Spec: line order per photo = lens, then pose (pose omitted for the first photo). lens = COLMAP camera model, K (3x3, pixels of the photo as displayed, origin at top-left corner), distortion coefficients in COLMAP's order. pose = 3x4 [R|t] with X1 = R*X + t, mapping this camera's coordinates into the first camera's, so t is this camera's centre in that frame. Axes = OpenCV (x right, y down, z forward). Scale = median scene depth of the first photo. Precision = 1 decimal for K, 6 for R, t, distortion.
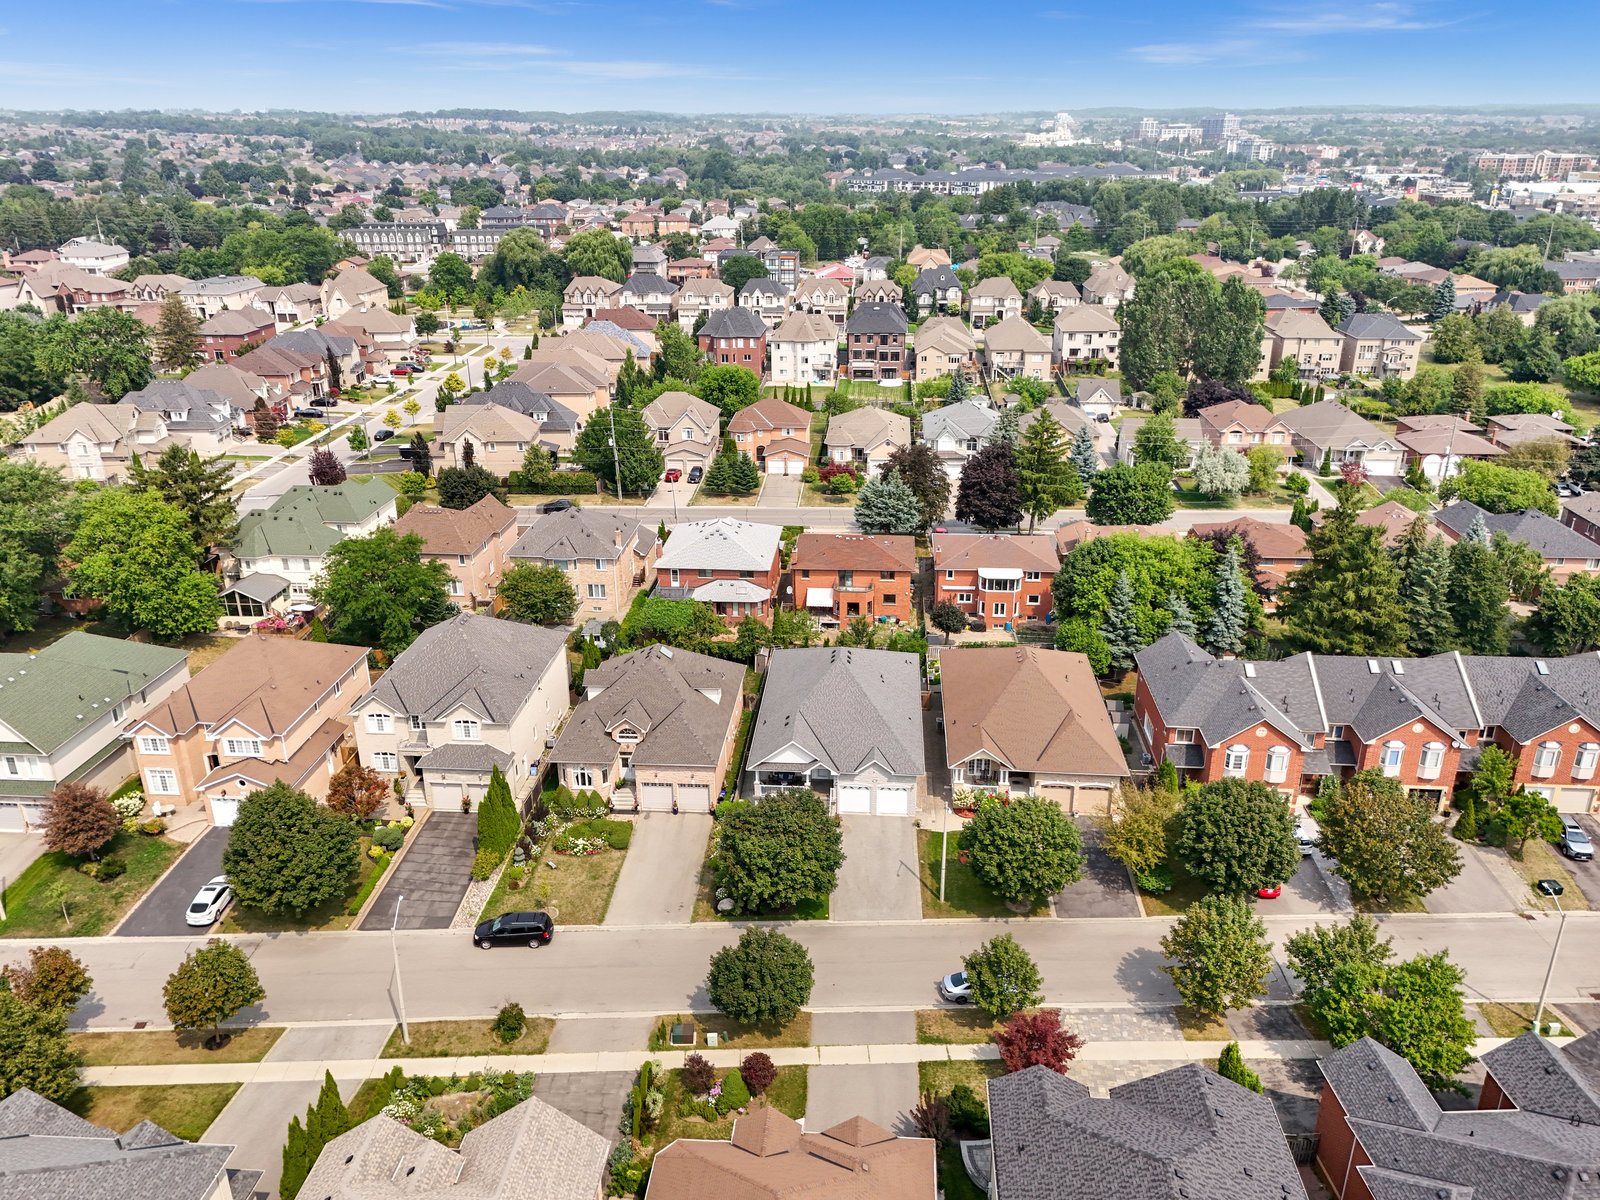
lens RADIAL K [[1183.9, 0, 804.1], [0, 1183.9, 623.1], [0, 0, 1]] dist [0.150453, -0.256606]
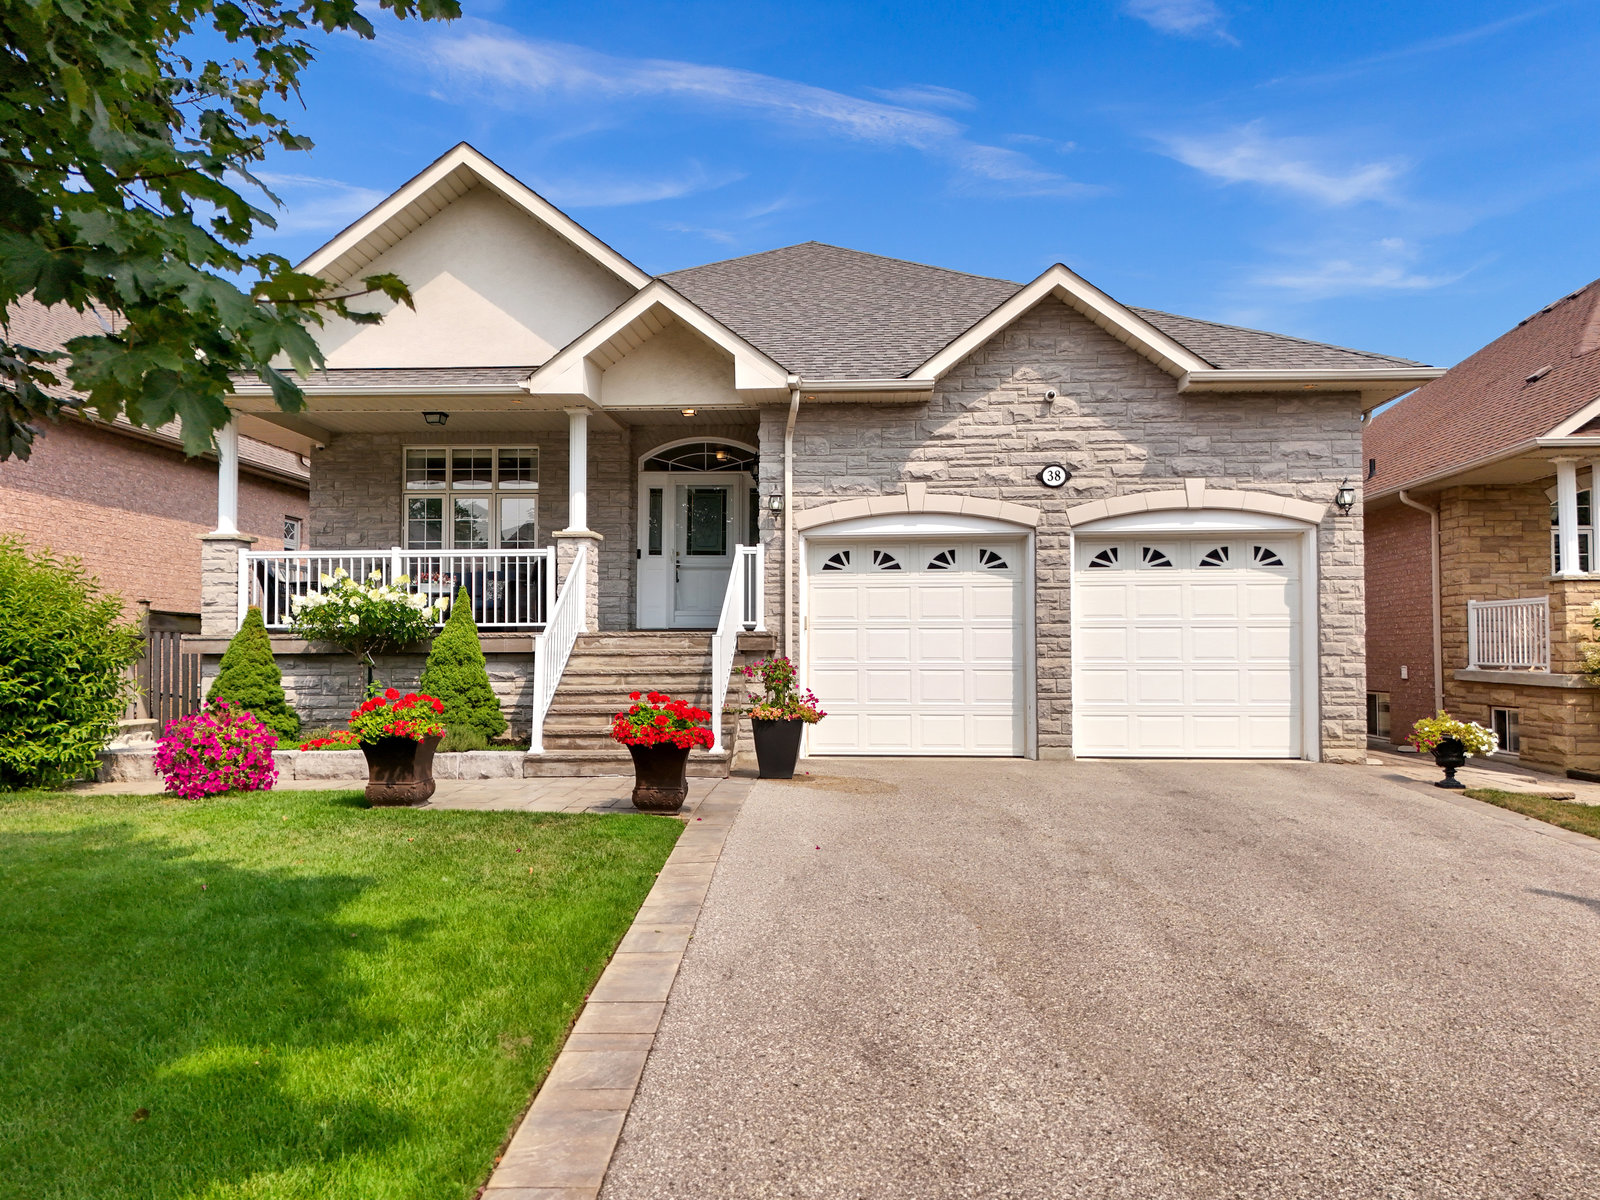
lens RADIAL K [[1183.9, 0, 804.1], [0, 1183.9, 623.1], [0, 0, 1]] dist [0.150453, -0.256606]
pose [[0.999964, -0.002665, 0.008013, 0.029007], [0.005760, 0.909153, -0.416422, 0.207756], [-0.006175, 0.416454, 0.909136, 0.885928]]
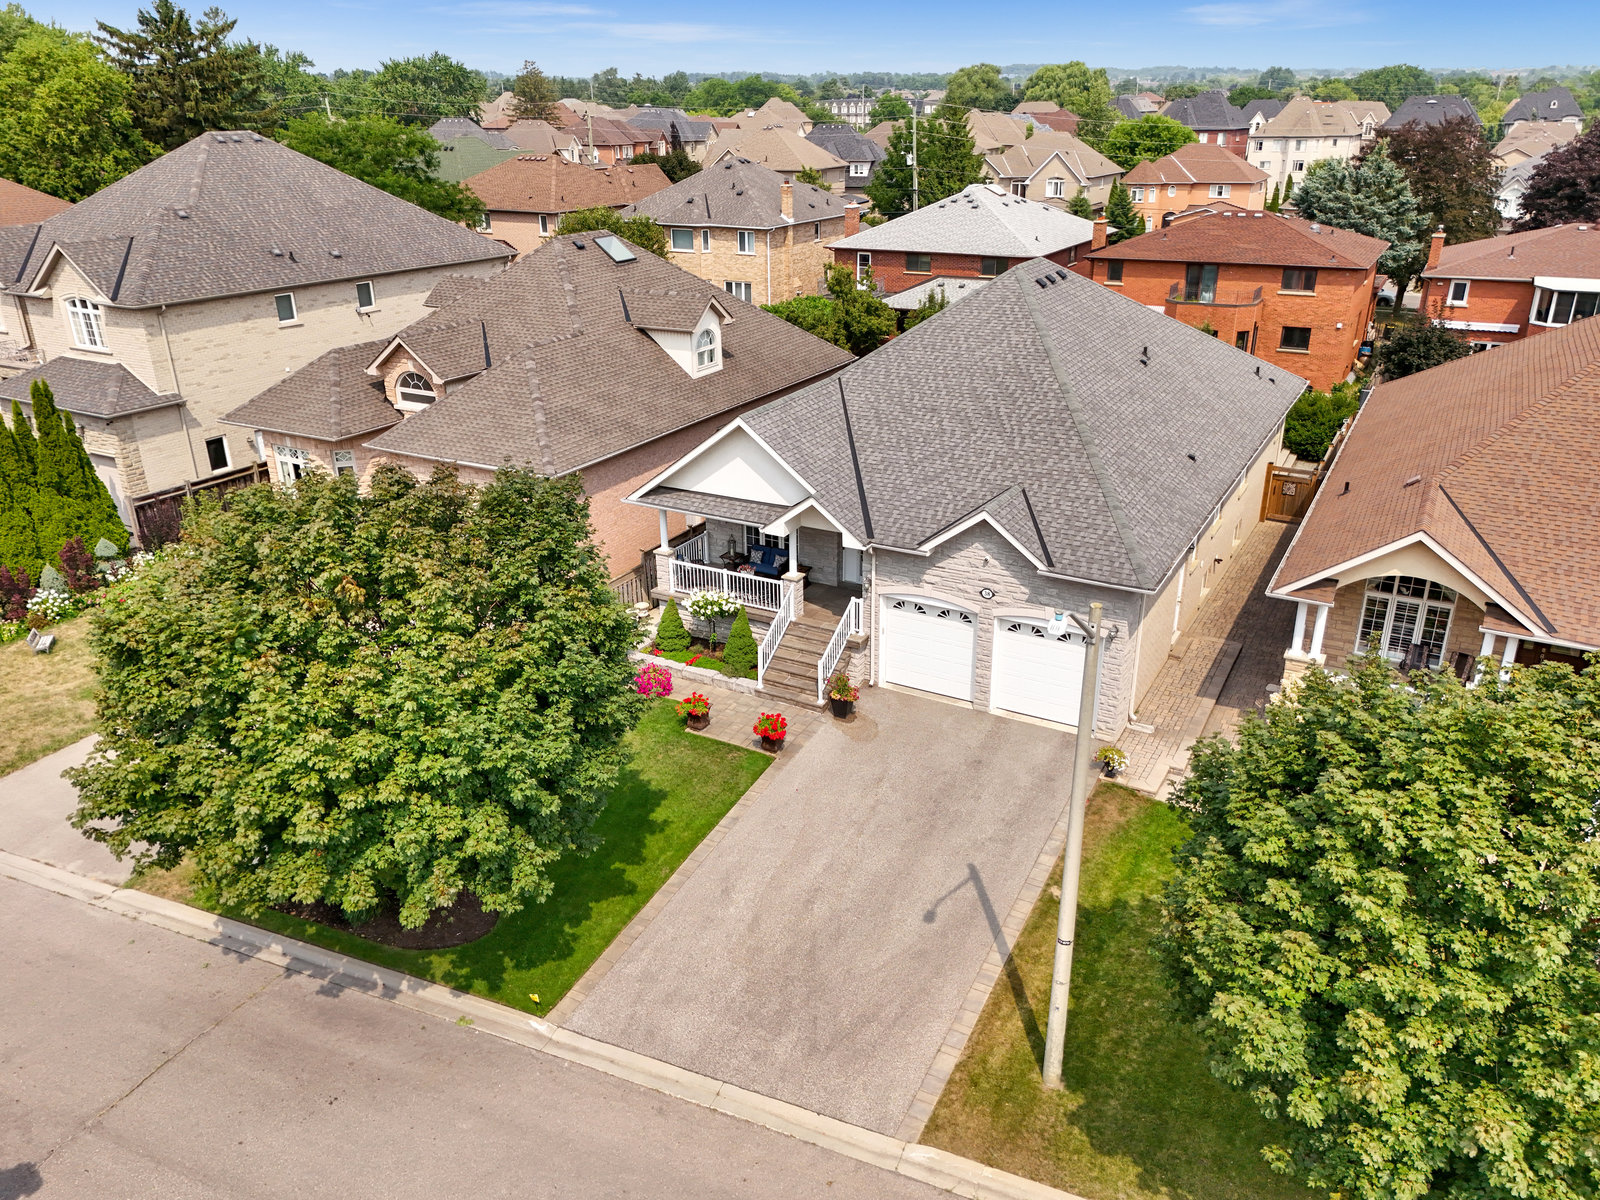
lens RADIAL K [[1168.3, 0, 800.0], [0, 1168.3, 600.0], [0, 0, 1]] dist [0.028375, -0.003640]
pose [[0.902694, 0.155477, -0.401211, 0.135110], [-0.158298, 0.987040, 0.026340, 0.135149], [0.400107, 0.039734, 0.915607, 0.718235]]
